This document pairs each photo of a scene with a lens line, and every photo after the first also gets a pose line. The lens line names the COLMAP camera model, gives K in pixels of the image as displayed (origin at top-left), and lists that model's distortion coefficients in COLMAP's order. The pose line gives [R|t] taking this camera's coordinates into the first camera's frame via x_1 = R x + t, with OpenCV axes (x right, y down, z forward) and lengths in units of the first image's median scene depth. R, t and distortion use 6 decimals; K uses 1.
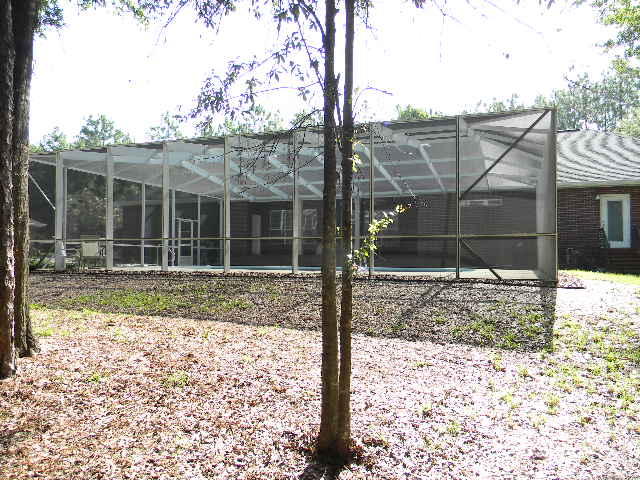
lens RADIAL K [[521.6, 0, 320.0], [0, 521.6, 240.0], [0, 0, 1]] dist [-0.005789, -0.002437]
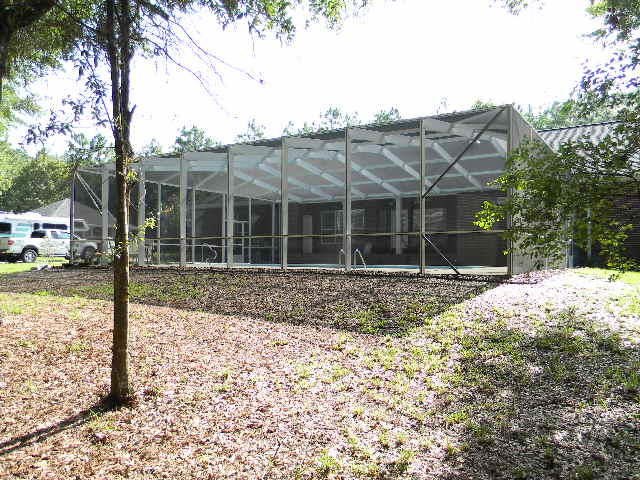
lens RADIAL K [[521.6, 0, 320.0], [0, 521.6, 240.0], [0, 0, 1]] dist [-0.005789, -0.002437]
pose [[0.977820, -0.006089, -0.209357, 0.129519], [0.006231, 0.999981, 0.000015, 0.002225], [0.209353, -0.001319, 0.977839, -0.028066]]
